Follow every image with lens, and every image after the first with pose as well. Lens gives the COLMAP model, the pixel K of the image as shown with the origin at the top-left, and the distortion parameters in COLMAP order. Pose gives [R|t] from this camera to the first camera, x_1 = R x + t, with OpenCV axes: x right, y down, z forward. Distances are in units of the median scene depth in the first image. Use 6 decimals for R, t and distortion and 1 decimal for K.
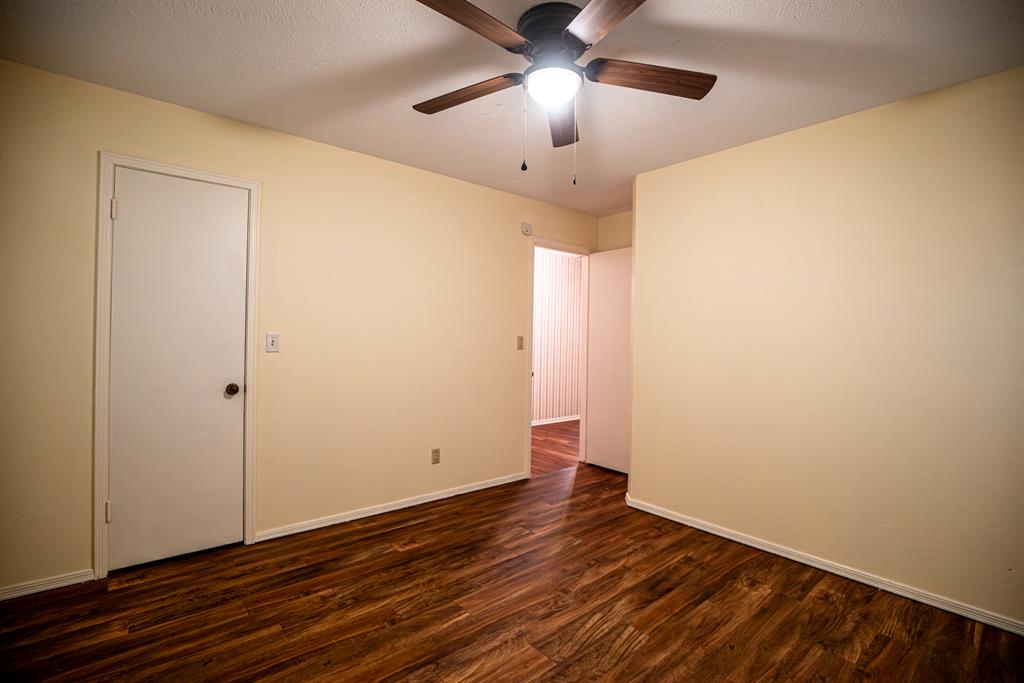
lens RADIAL K [[478.0, 0, 515.6], [0, 478.0, 336.4], [0, 0, 1]] dist [-0.030239, 0.000497]
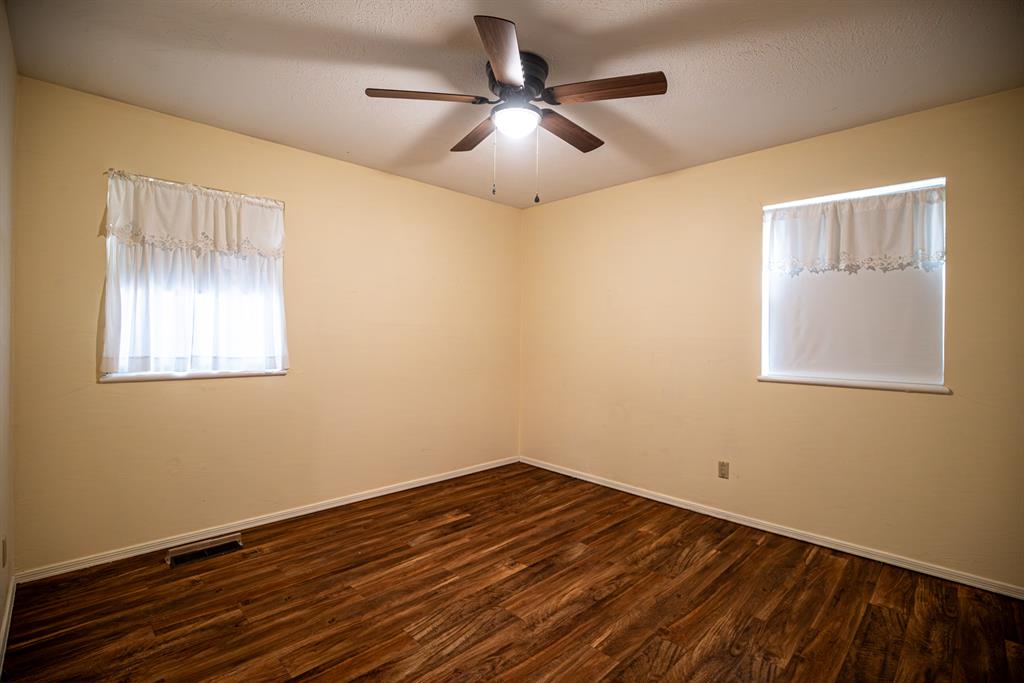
lens RADIAL K [[478.0, 0, 515.6], [0, 478.0, 336.4], [0, 0, 1]] dist [-0.030239, 0.000497]
pose [[-0.997191, -0.029373, -0.068895, 0.133370], [-0.029572, 0.999561, 0.001865, 0.003949], [0.068809, 0.003897, -0.997622, 2.009225]]
